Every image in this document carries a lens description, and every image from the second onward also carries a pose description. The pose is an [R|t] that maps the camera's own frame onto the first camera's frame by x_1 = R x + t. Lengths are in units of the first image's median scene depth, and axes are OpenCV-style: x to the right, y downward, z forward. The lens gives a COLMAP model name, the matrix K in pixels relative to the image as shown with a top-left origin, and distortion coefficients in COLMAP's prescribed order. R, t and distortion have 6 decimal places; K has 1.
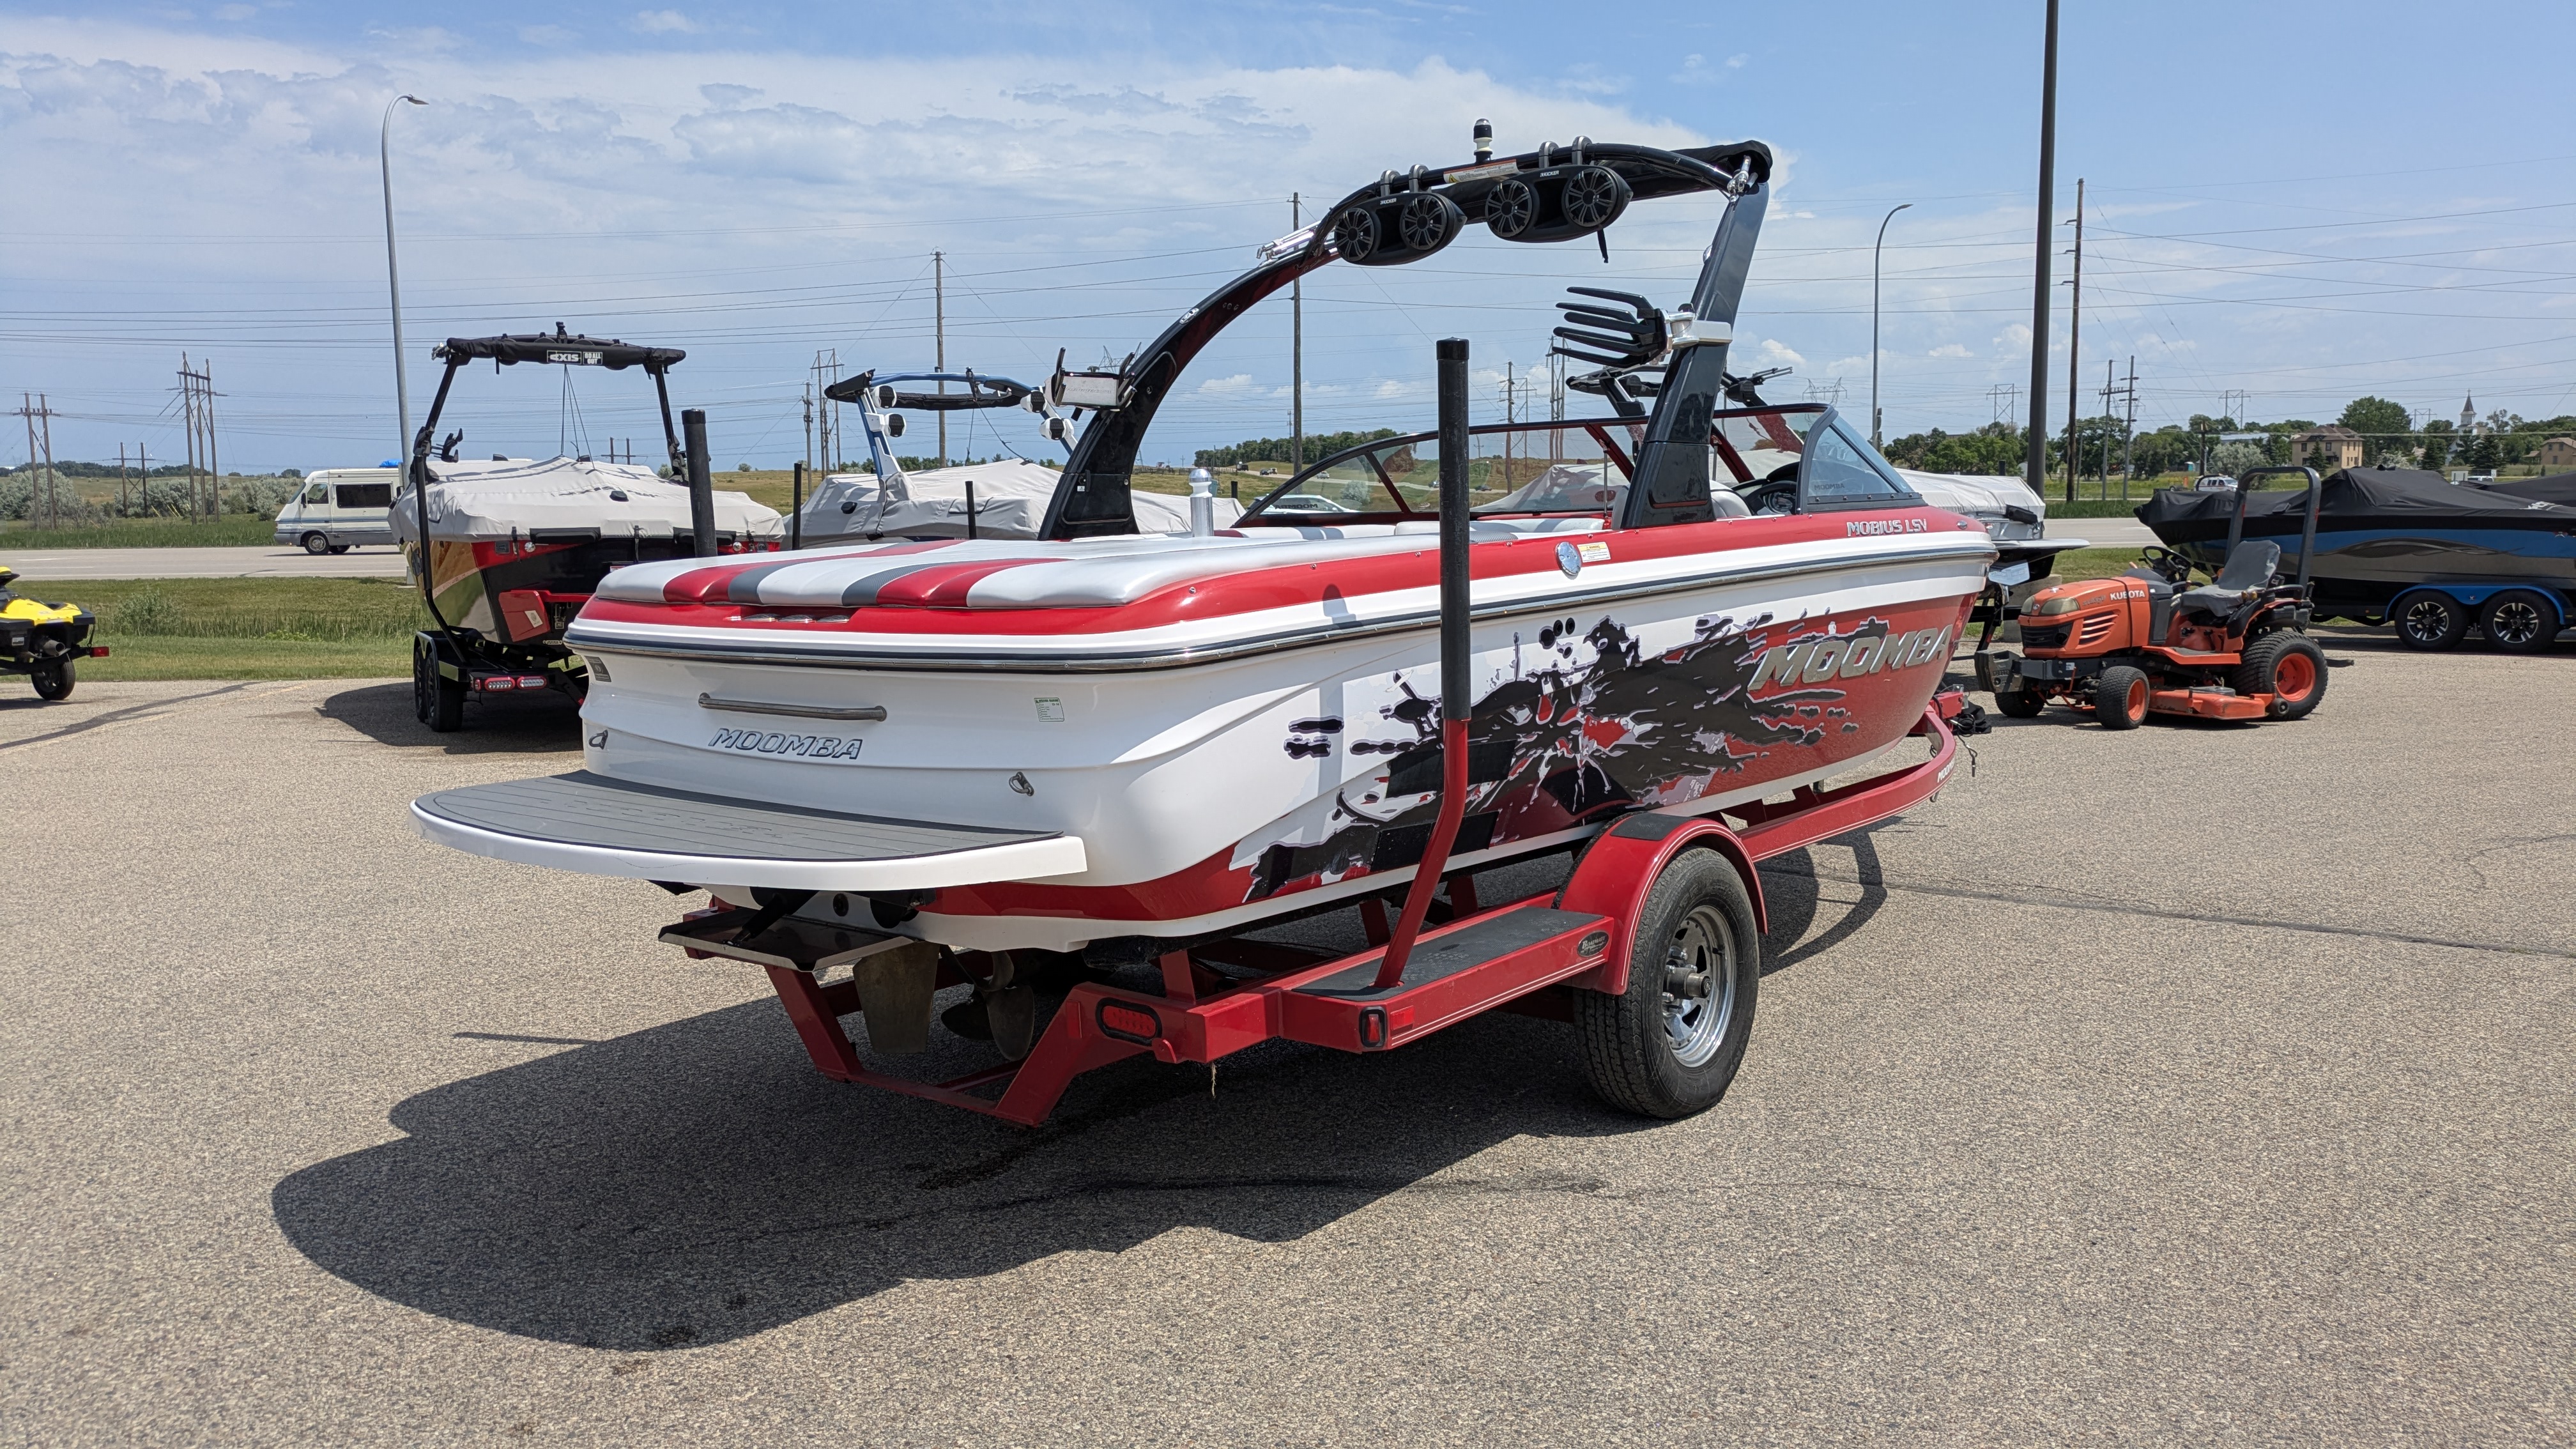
lens RADIAL K [[1881.6, 0, 1313.7], [0, 1881.6, 720.7], [0, 0, 1]] dist [0.042779, -0.072157]
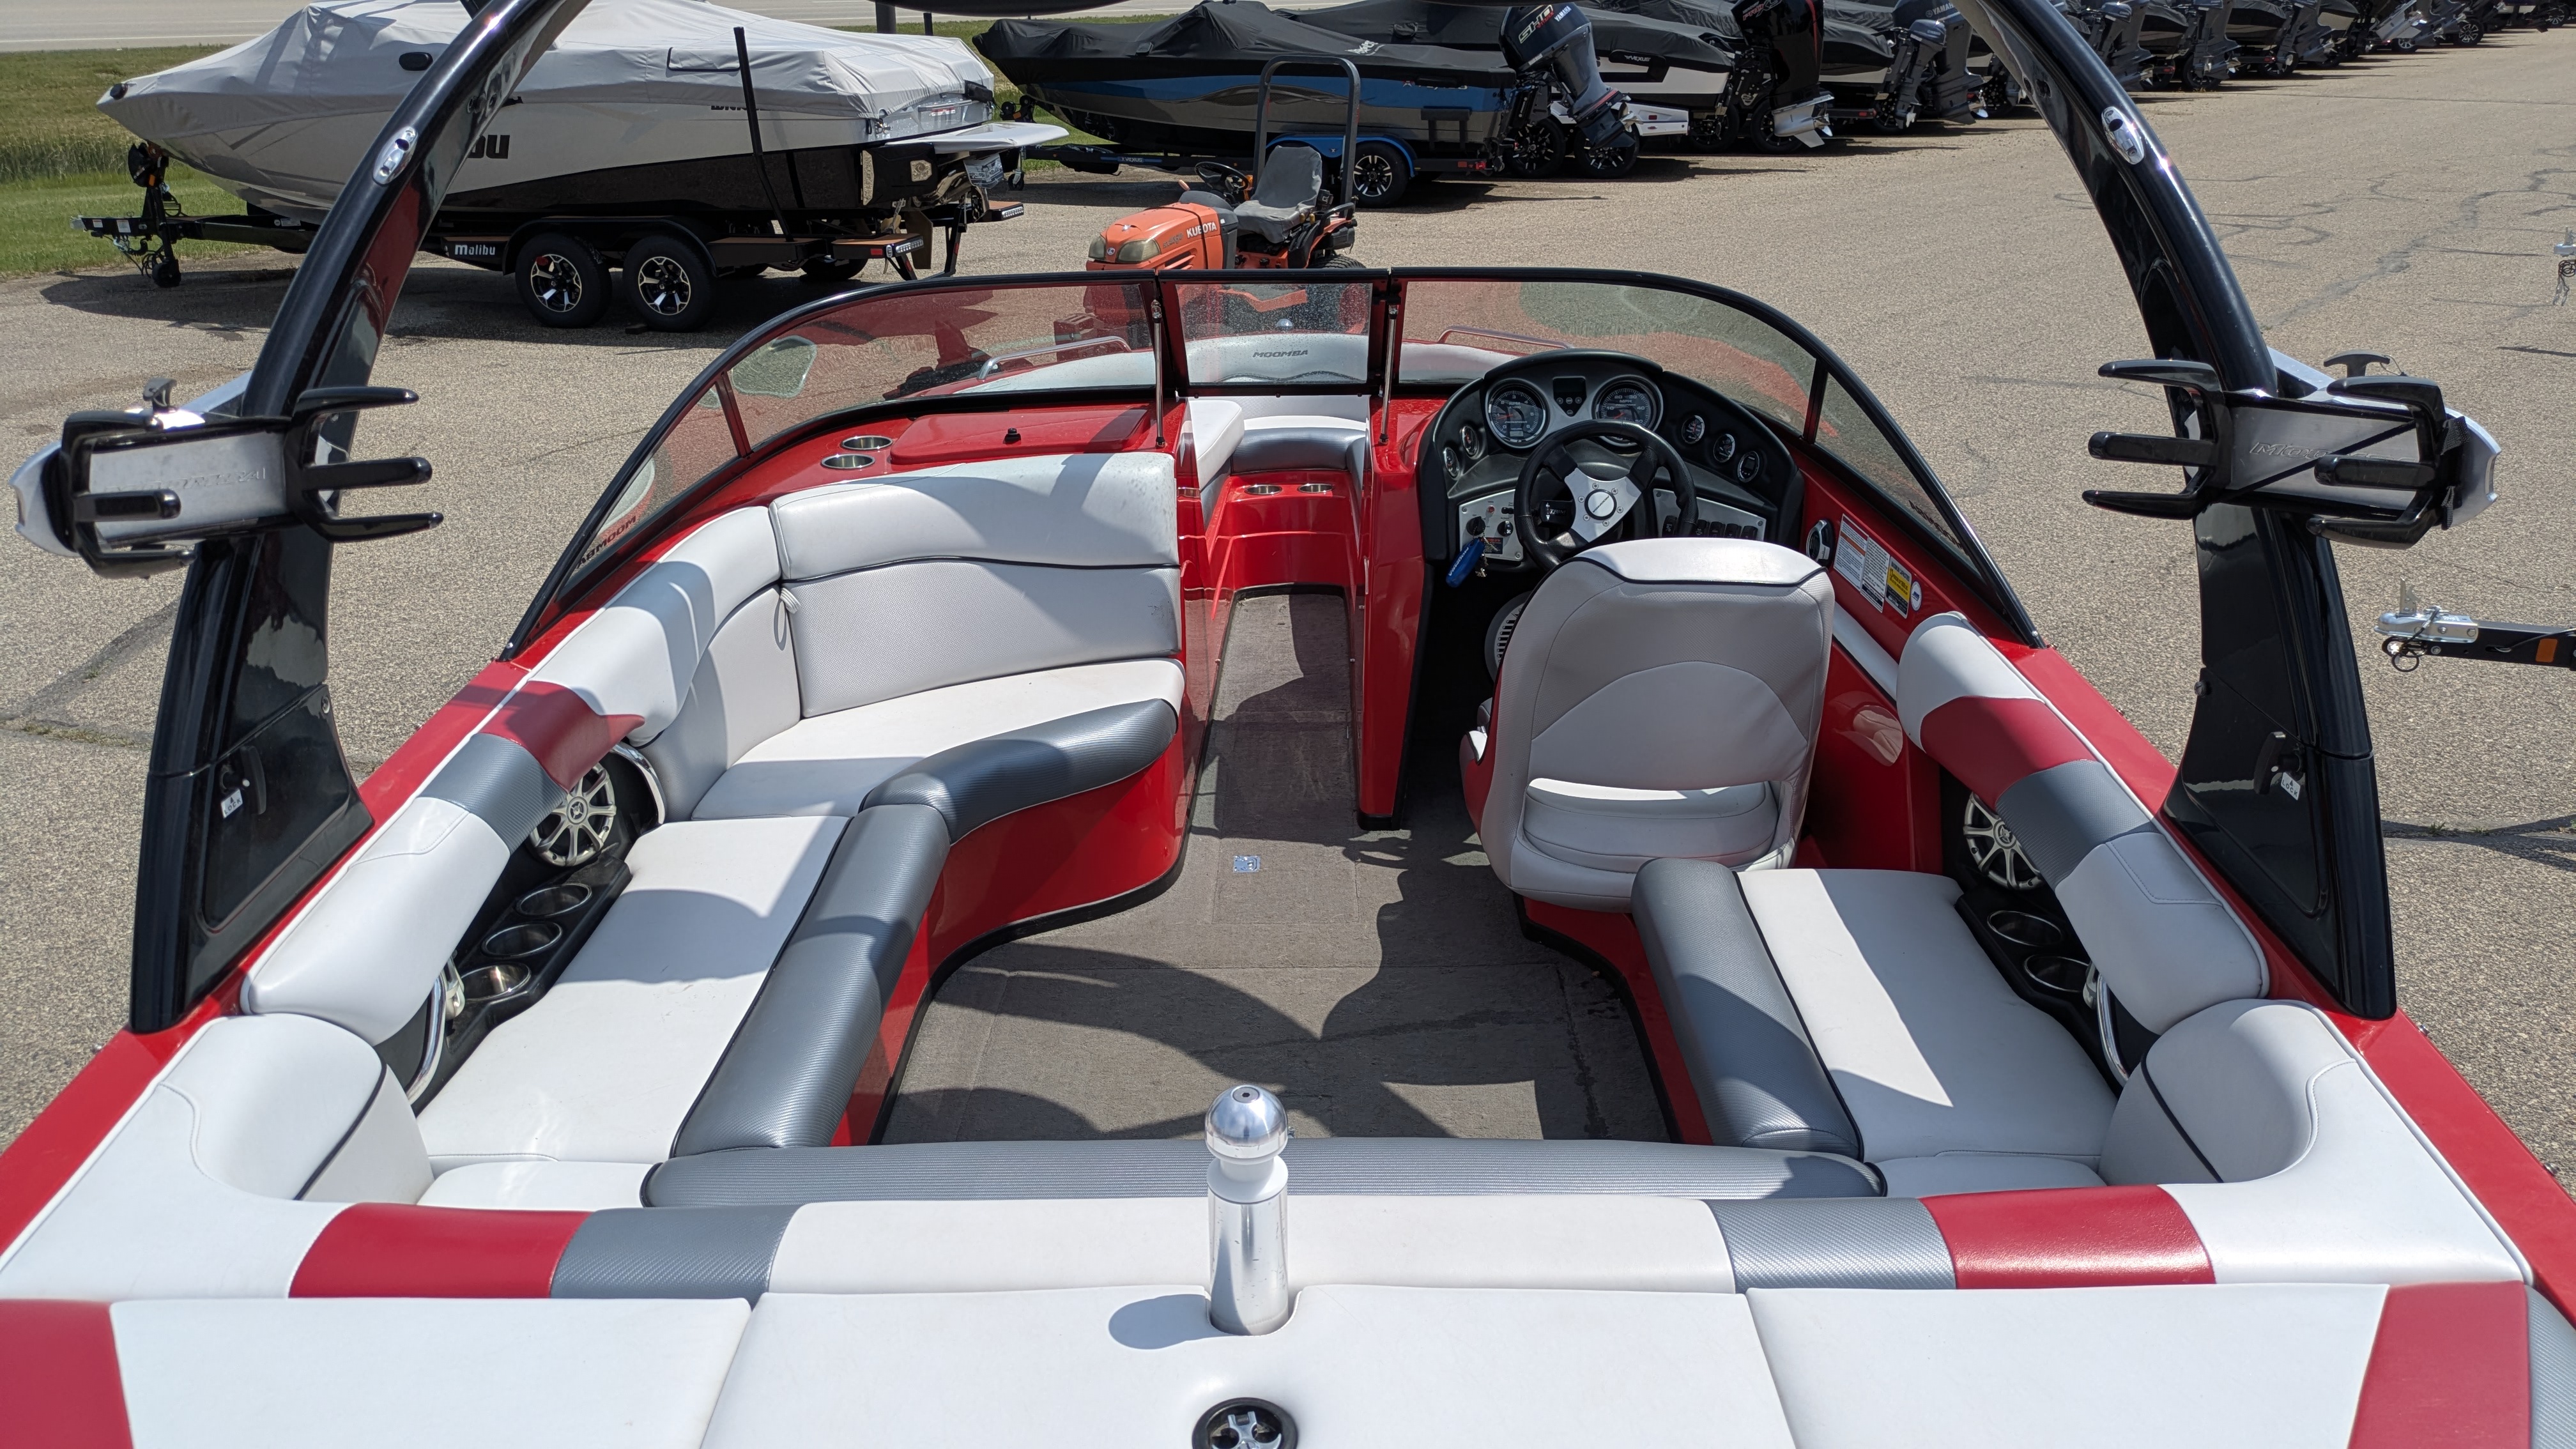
lens RADIAL K [[1849.6, 0, 1261.9], [0, 1849.6, 713.2], [0, 0, 1]] dist [0.051370, -0.055379]
pose [[0.778599, -0.224138, 0.586128, -0.207055], [0.051569, 0.953730, 0.296208, -0.265243], [-0.625399, -0.200402, 0.754132, 0.807888]]
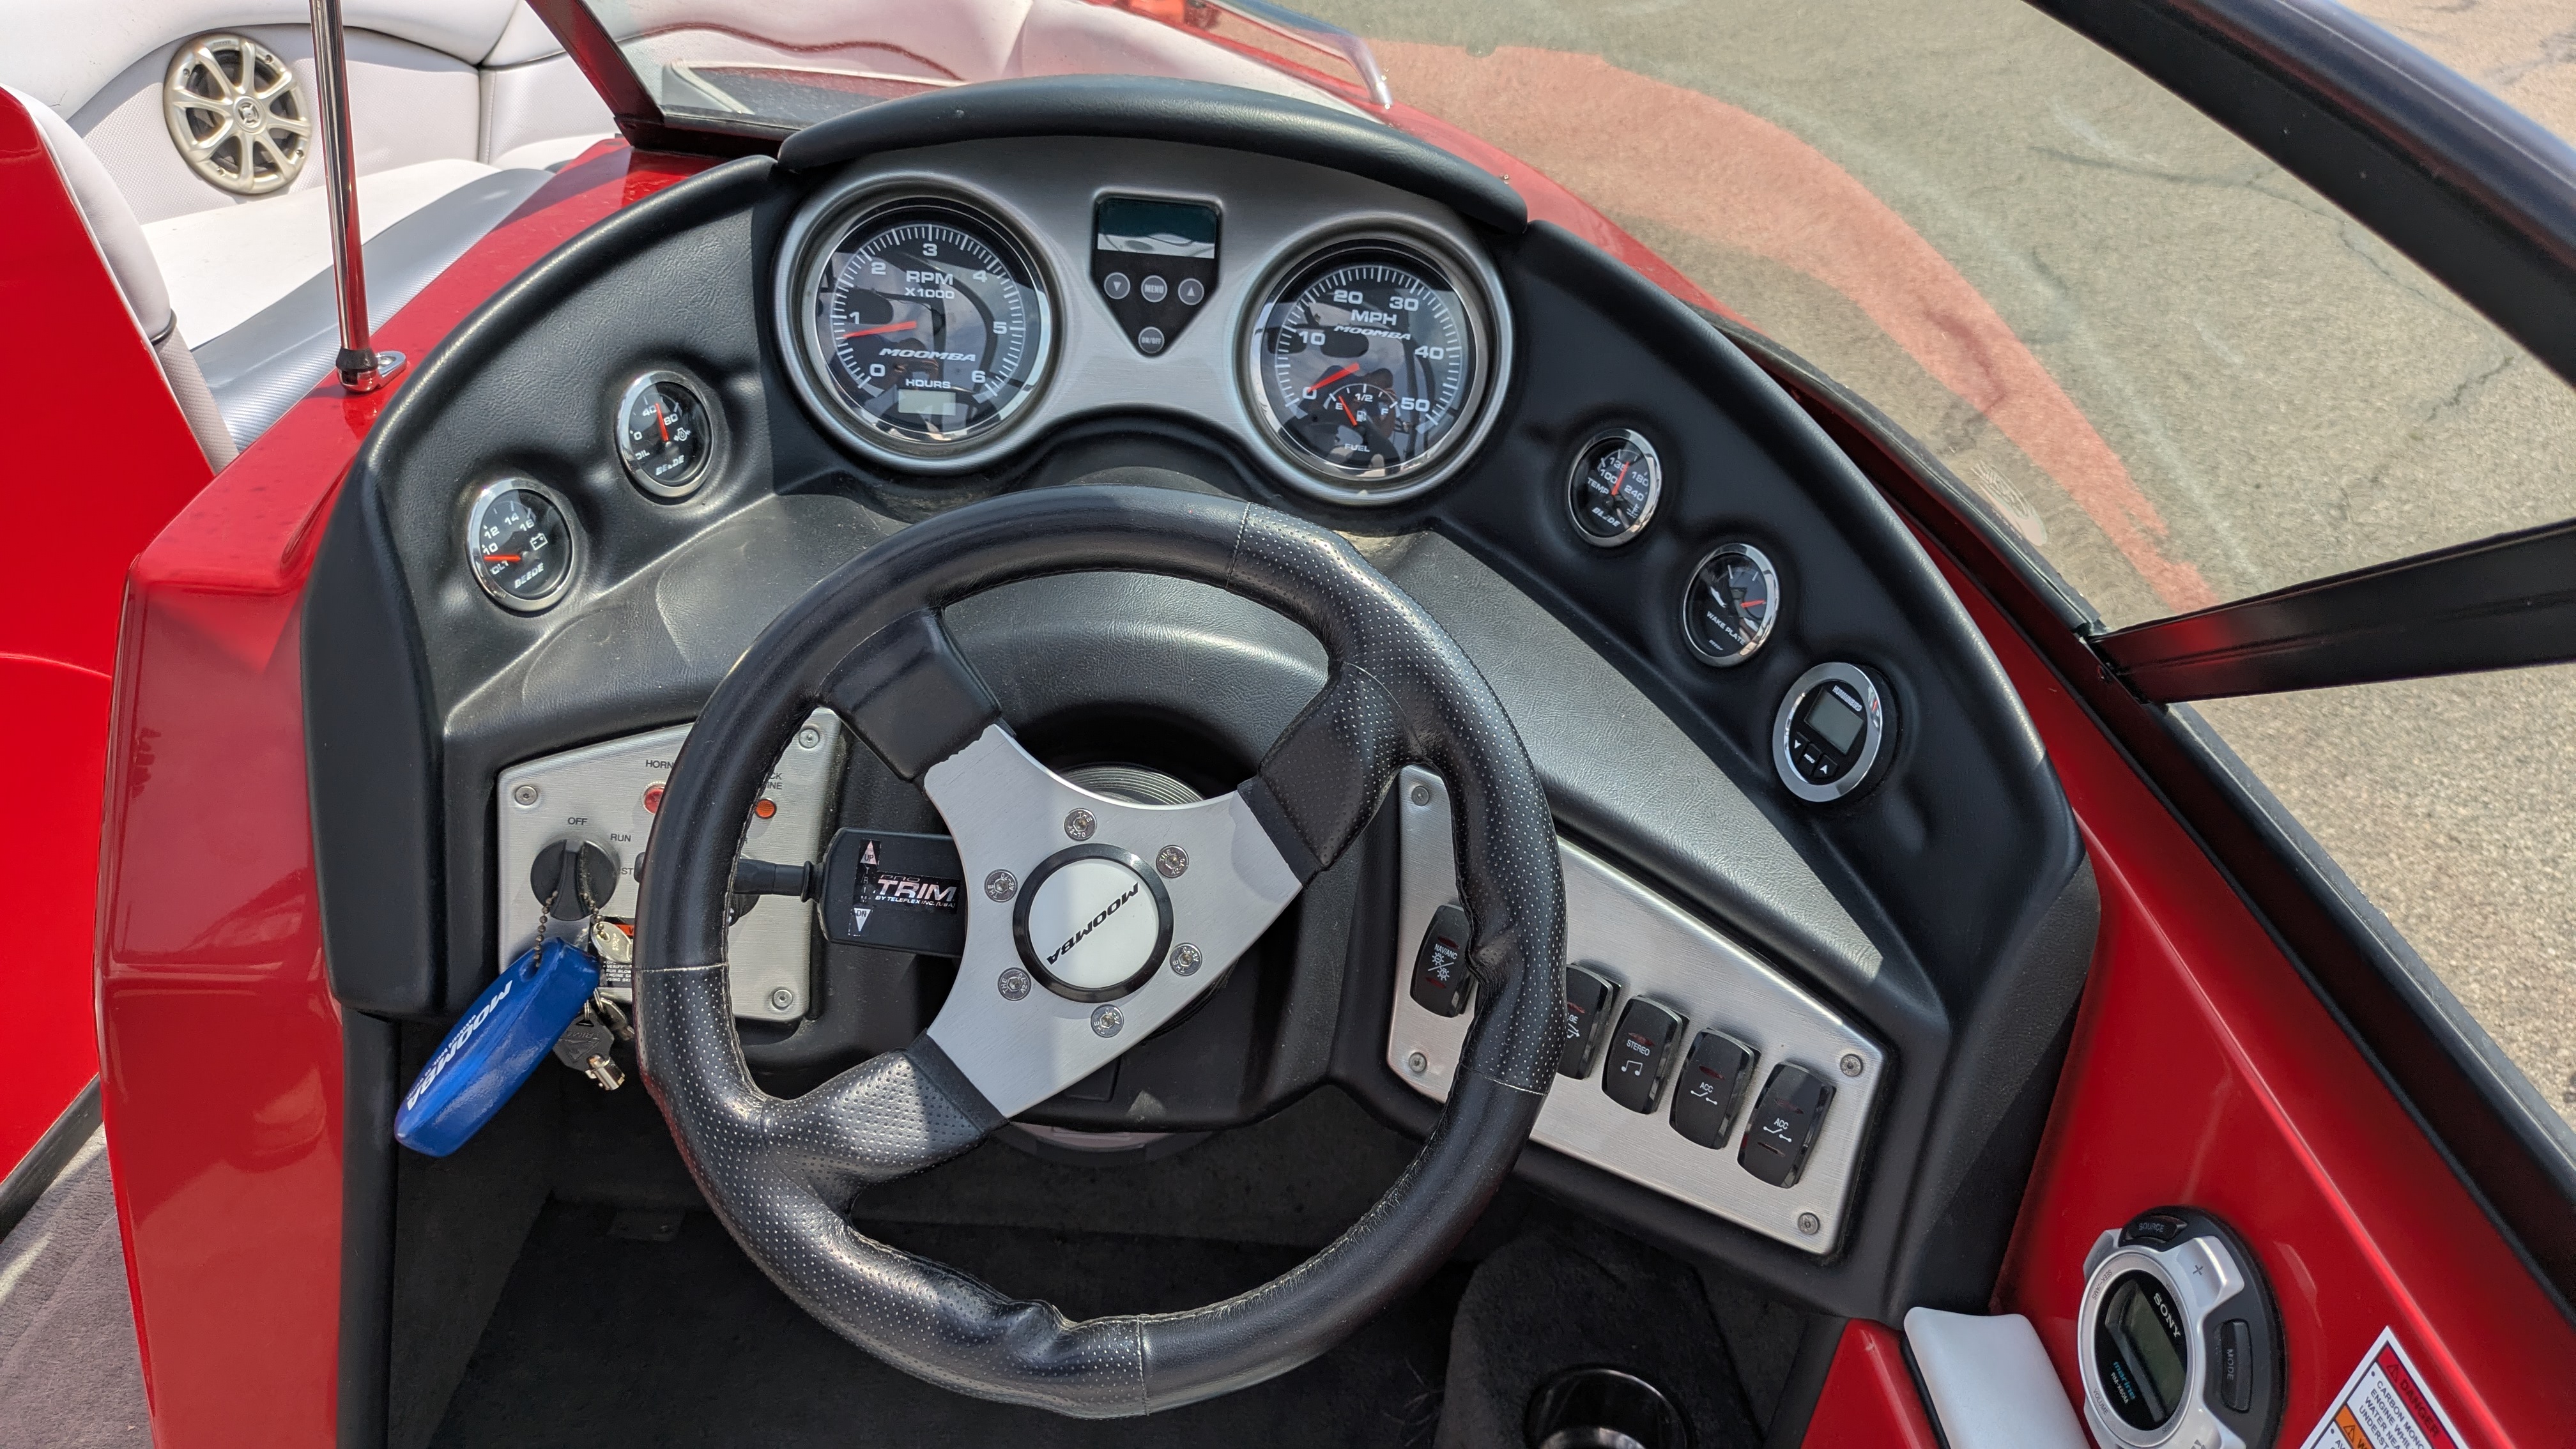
lens RADIAL K [[1849.6, 0, 1261.9], [0, 1849.6, 713.2], [0, 0, 1]] dist [0.051370, -0.055379]
pose [[0.774333, -0.245054, 0.583402, 0.245710], [-0.060421, 0.889122, 0.453665, -0.205220], [-0.629887, -0.386538, 0.673669, 1.170261]]
